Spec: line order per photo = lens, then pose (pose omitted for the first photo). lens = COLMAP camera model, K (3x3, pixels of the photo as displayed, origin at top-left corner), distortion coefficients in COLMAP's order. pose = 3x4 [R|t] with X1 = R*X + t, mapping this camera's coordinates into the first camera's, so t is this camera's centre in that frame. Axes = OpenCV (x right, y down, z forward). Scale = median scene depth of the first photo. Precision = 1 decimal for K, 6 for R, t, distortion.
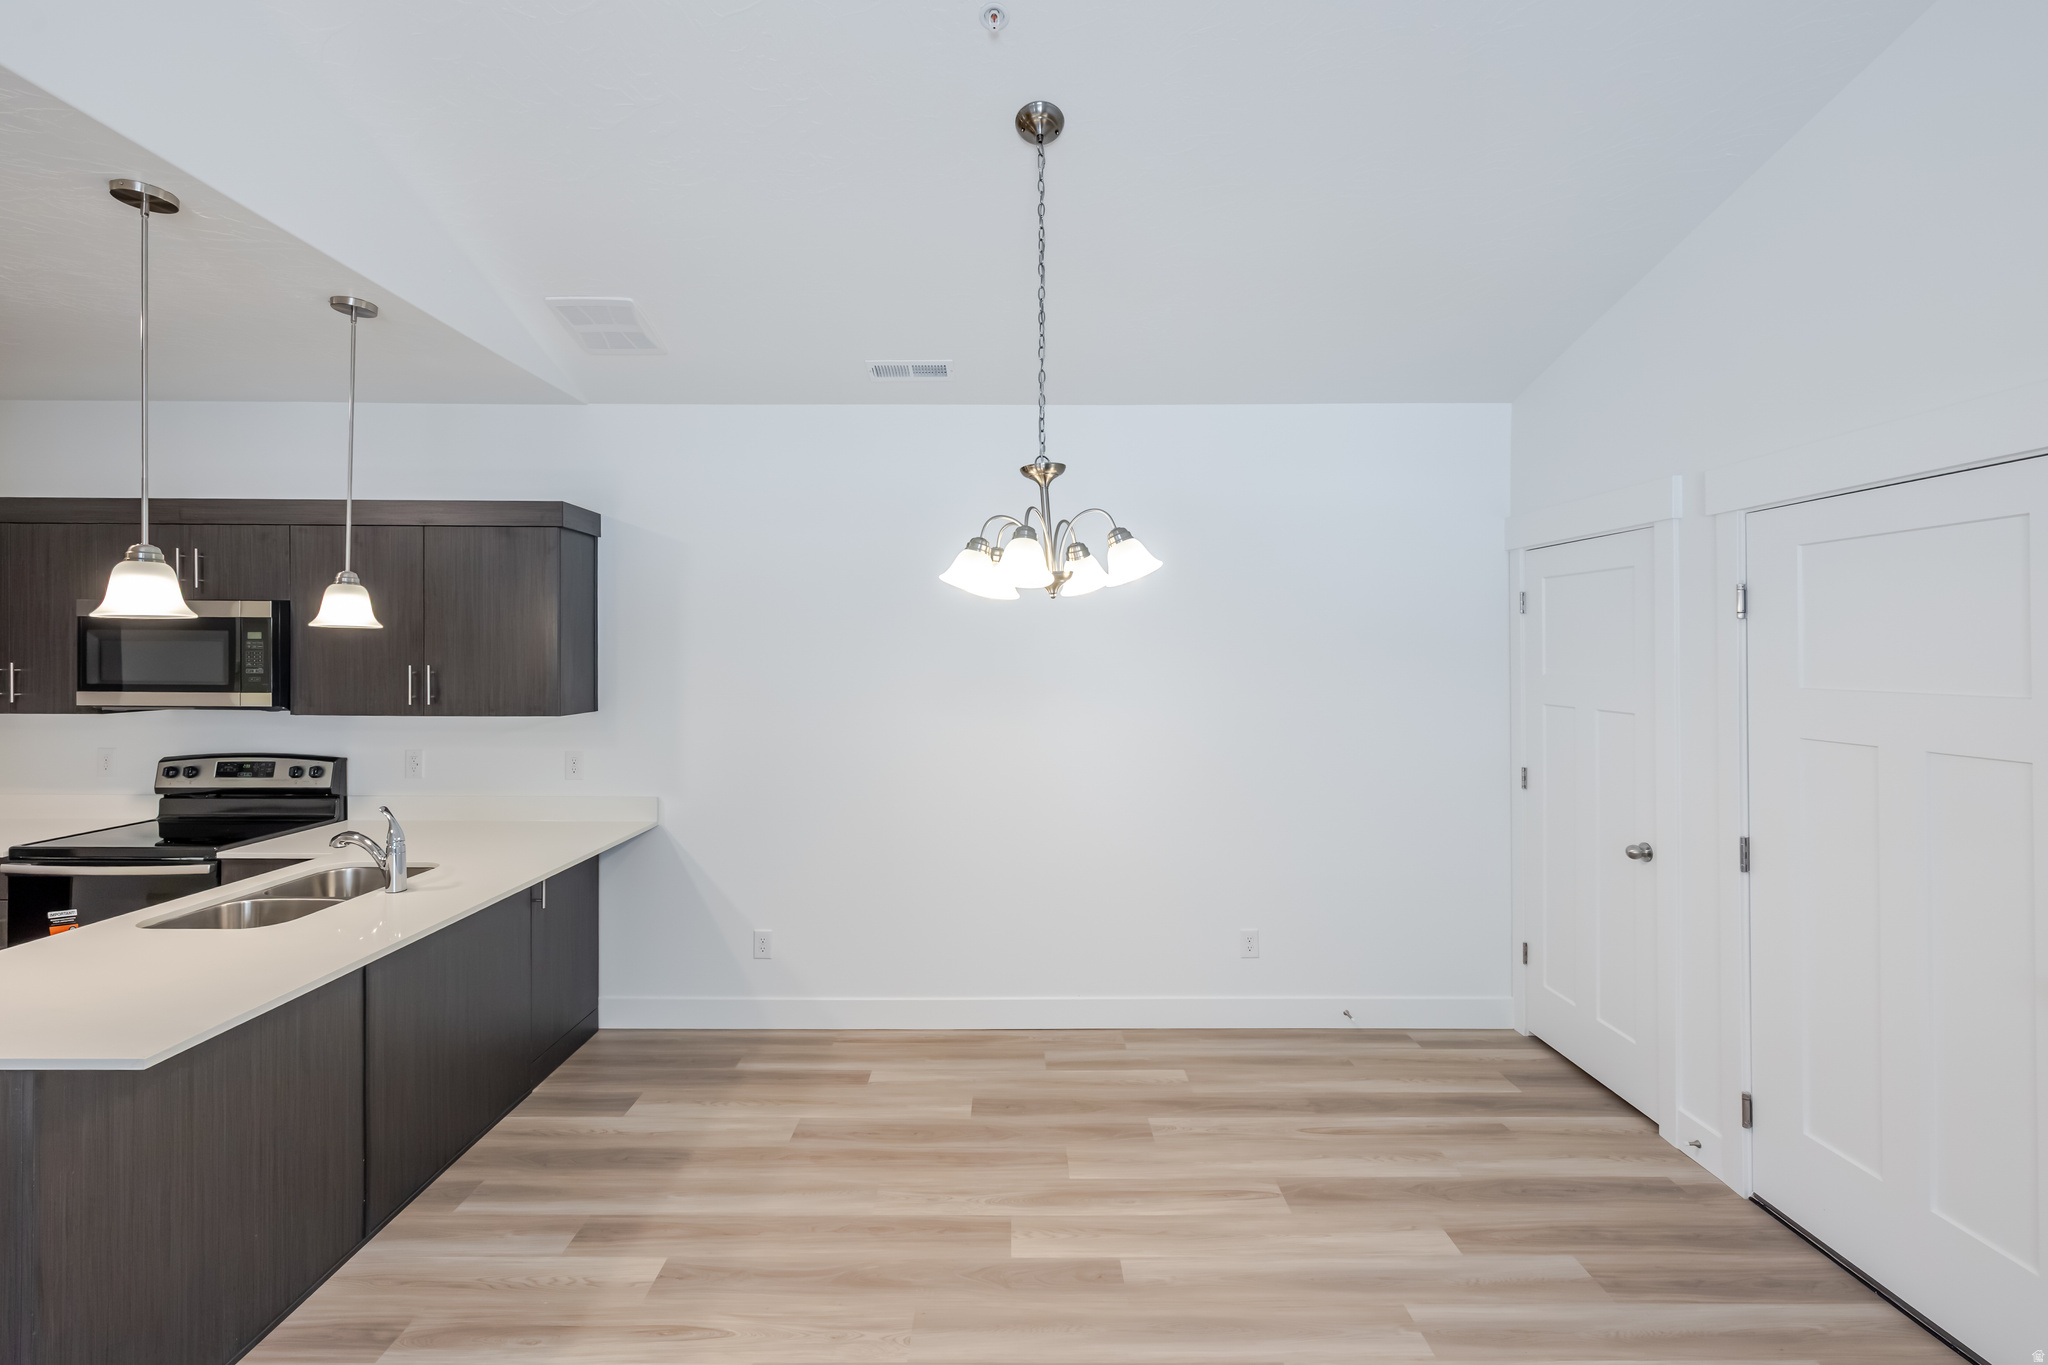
lens RADIAL K [[892.4, 0, 1023.8], [0, 892.4, 642.2], [0, 0, 1]] dist [0.000752, 0.000527]
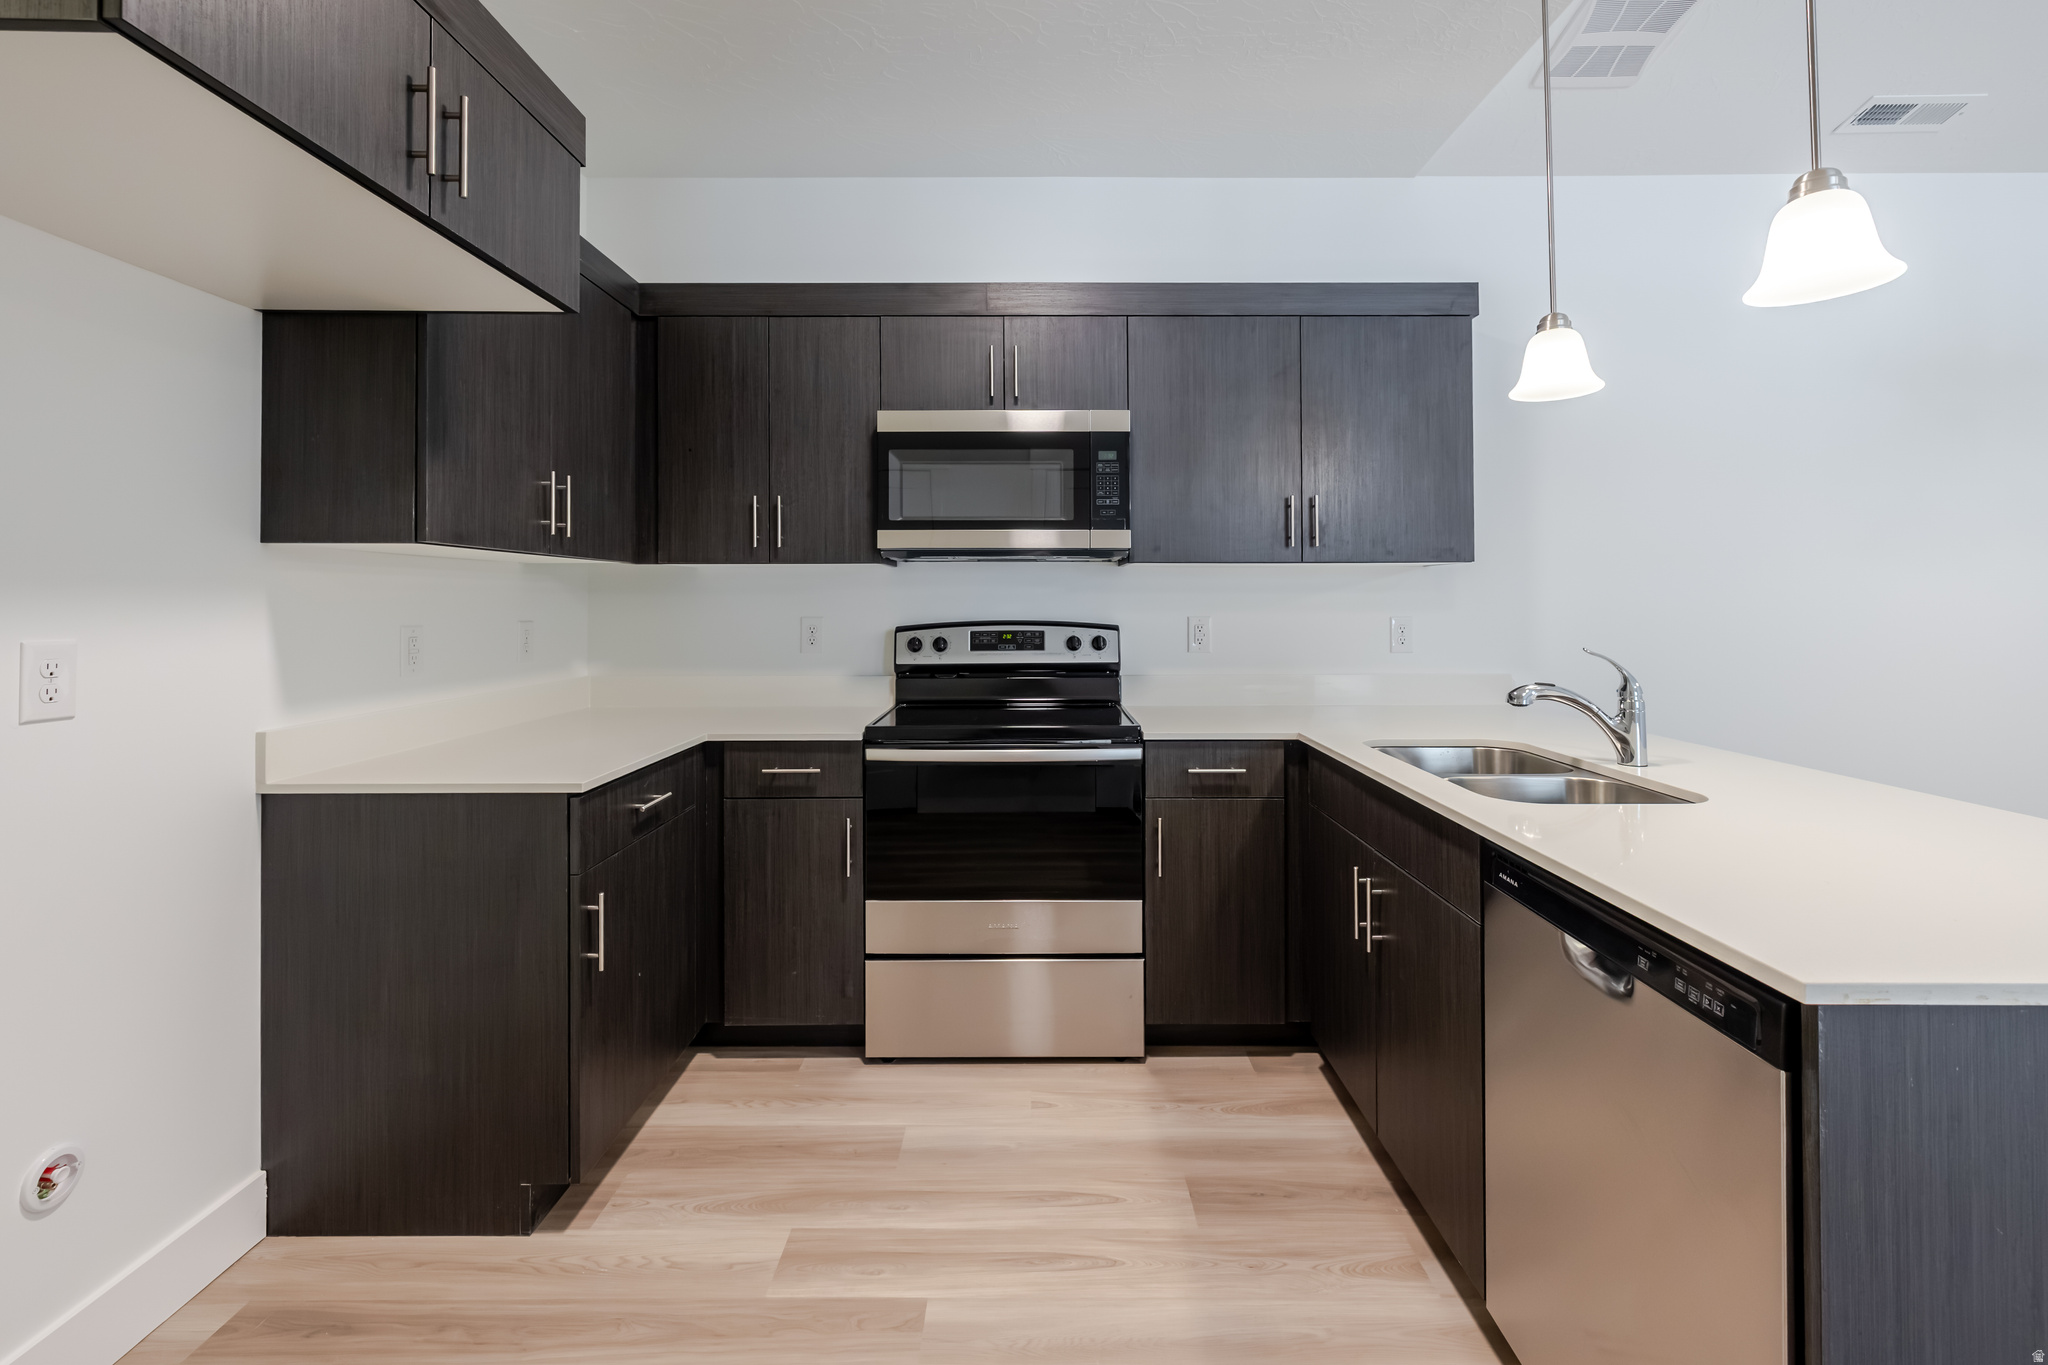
lens RADIAL K [[913.7, 0, 1029.3], [0, 913.7, 584.1], [0, 0, 1]] dist [0.000113, 0.000151]
pose [[0.999962, -0.005826, -0.006425, -0.905924], [0.005770, 0.999945, -0.008731, 0.107125], [0.006475, 0.008693, 0.999941, 0.213010]]
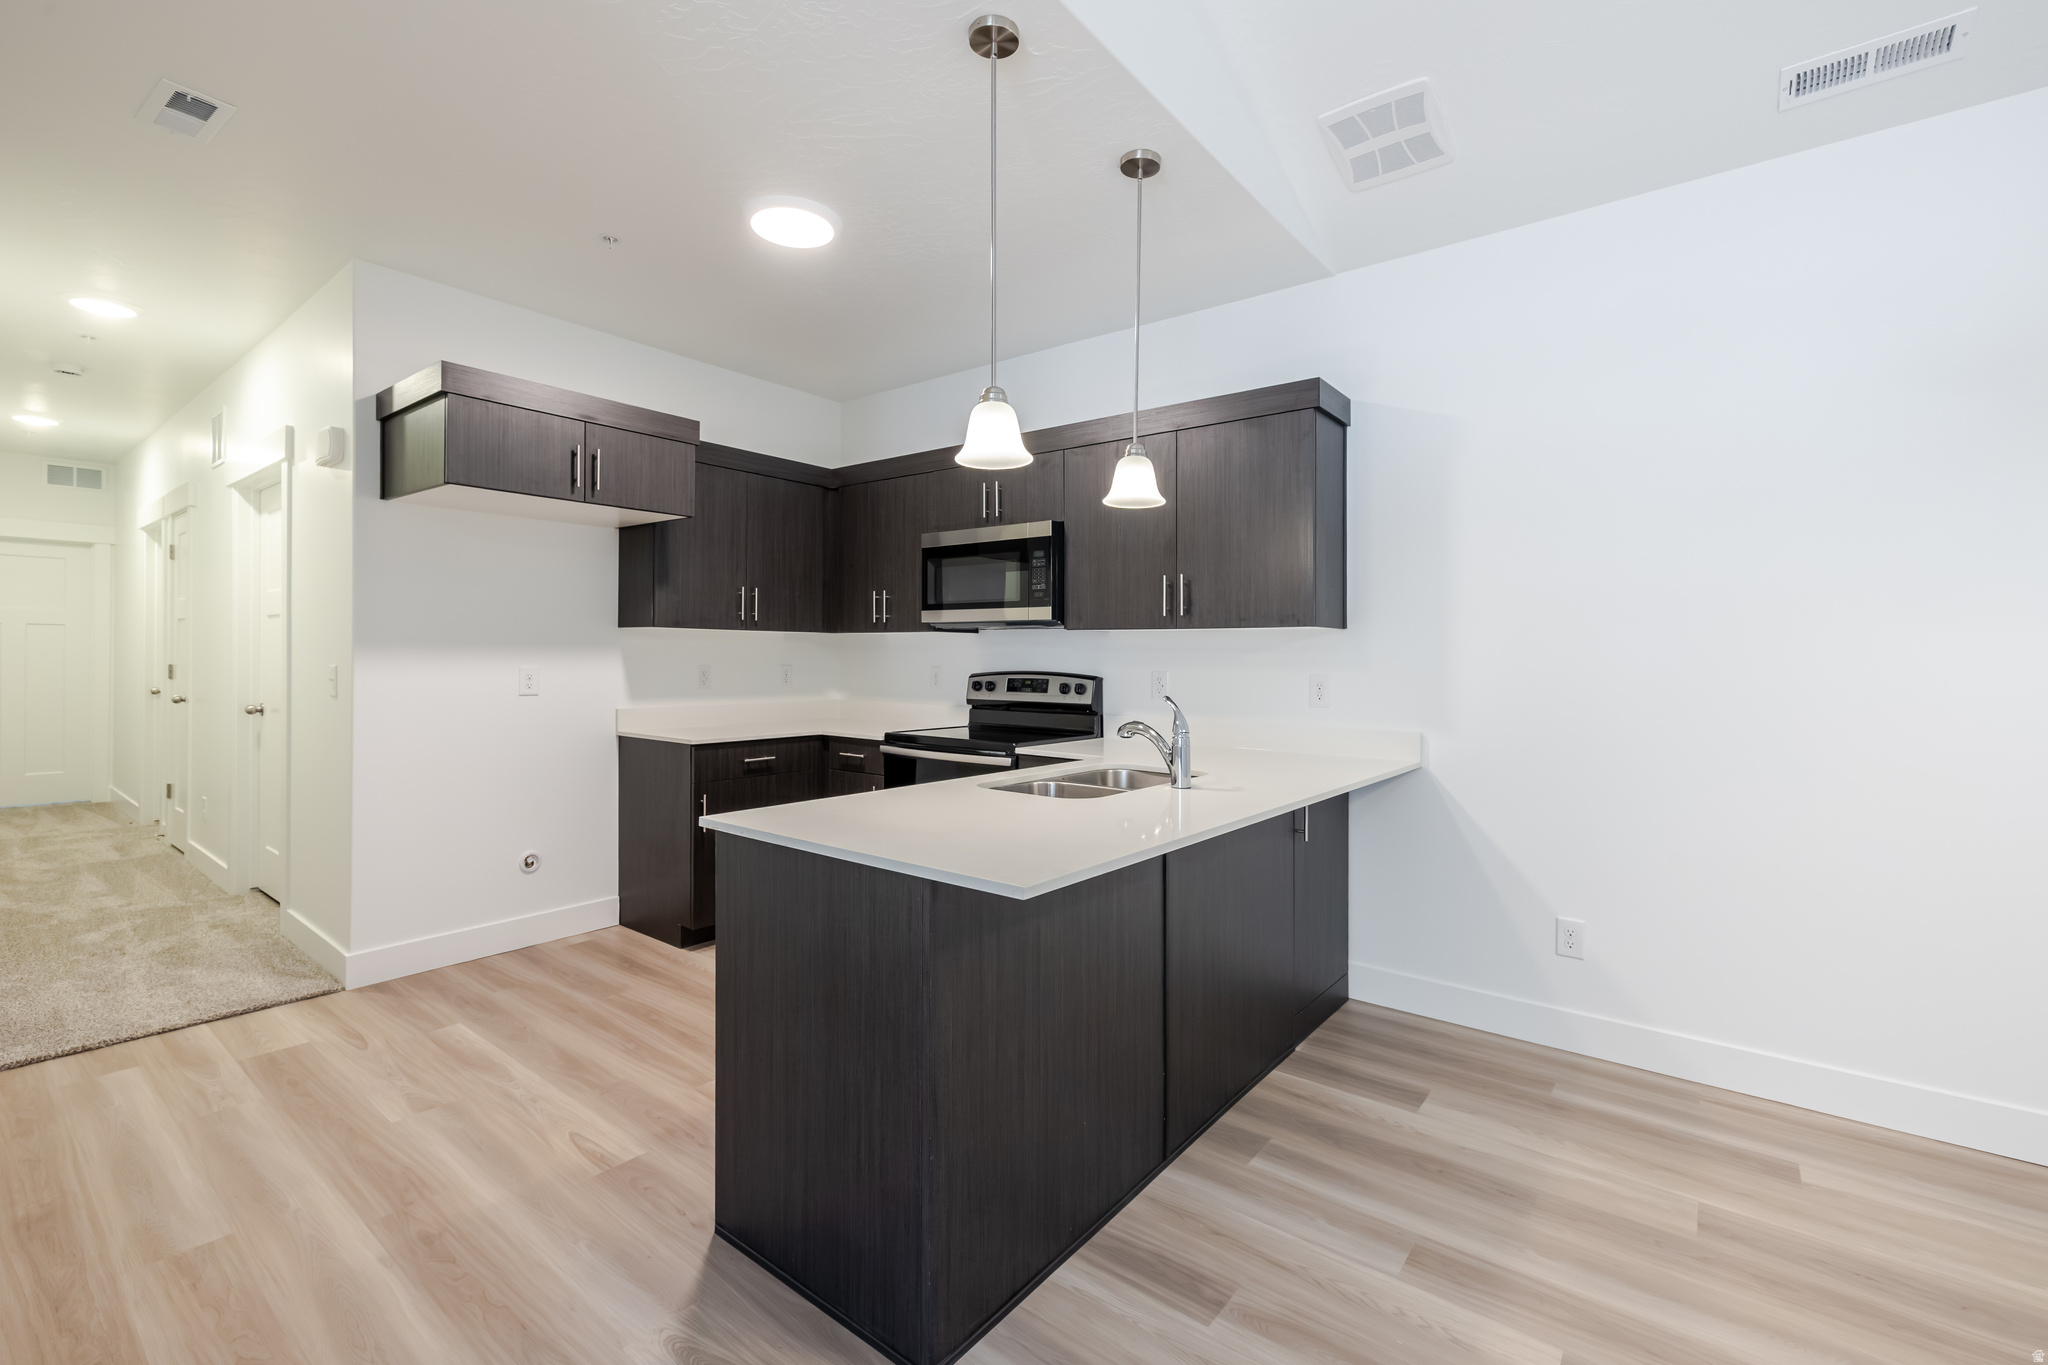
lens RADIAL K [[882.5, 0, 1024.0], [0, 882.5, 657.2], [0, 0, 1]] dist [-0.001440, -0.000233]
pose [[0.782296, 0.003352, -0.622898, -0.208647], [-0.000834, 0.999990, 0.004334, 0.110243], [0.622907, -0.002871, 0.782291, 0.154132]]
